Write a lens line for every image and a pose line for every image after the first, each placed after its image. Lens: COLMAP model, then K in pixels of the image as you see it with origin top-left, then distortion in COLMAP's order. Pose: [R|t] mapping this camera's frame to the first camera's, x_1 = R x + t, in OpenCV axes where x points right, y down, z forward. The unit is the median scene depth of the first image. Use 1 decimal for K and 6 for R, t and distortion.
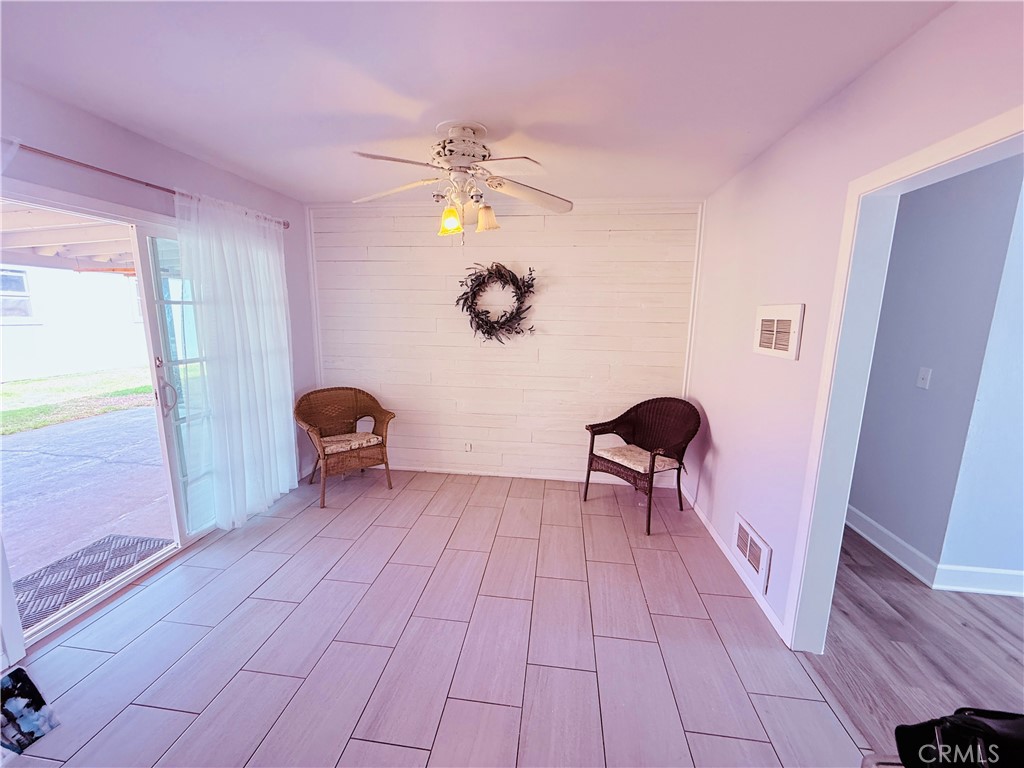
lens RADIAL K [[409.3, 0, 511.2], [0, 409.3, 385.7], [0, 0, 1]] dist [0.000169, -0.000124]
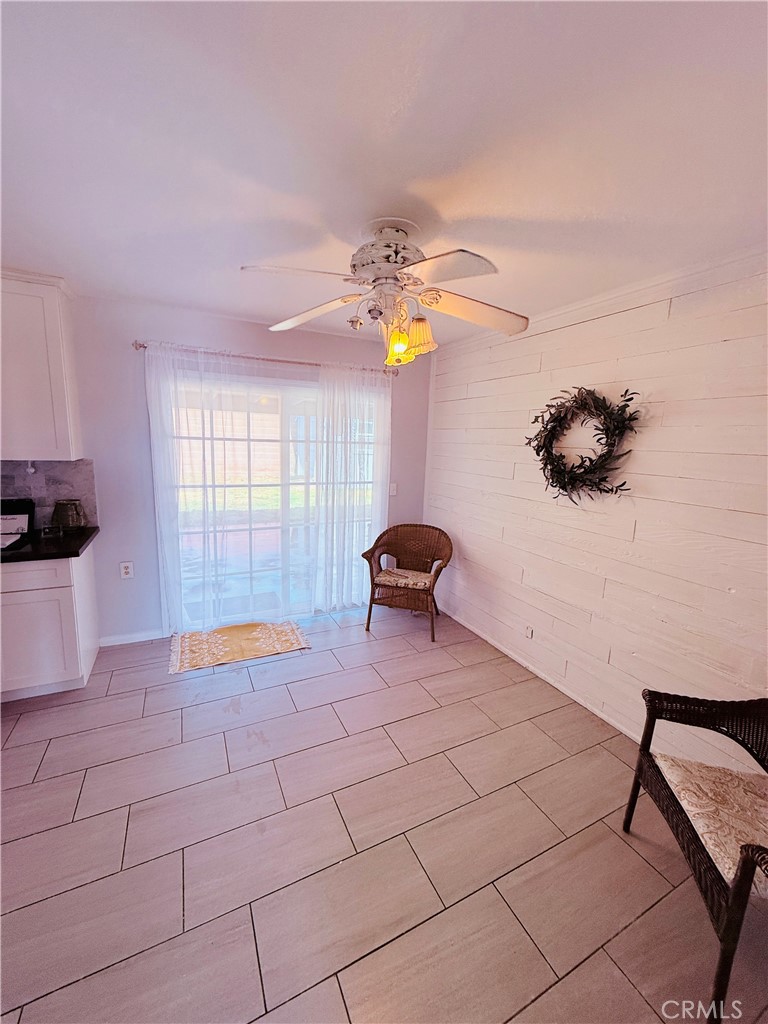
lens RADIAL K [[409.3, 0, 384.0], [0, 409.3, 512.0], [0, 0, 1]] dist [0.000169, -0.000124]
pose [[0.551404, 0.150176, -0.820610, 0.405382], [-0.173504, 0.982799, 0.063273, -0.085947], [0.815996, 0.107490, 0.567975, 0.387849]]
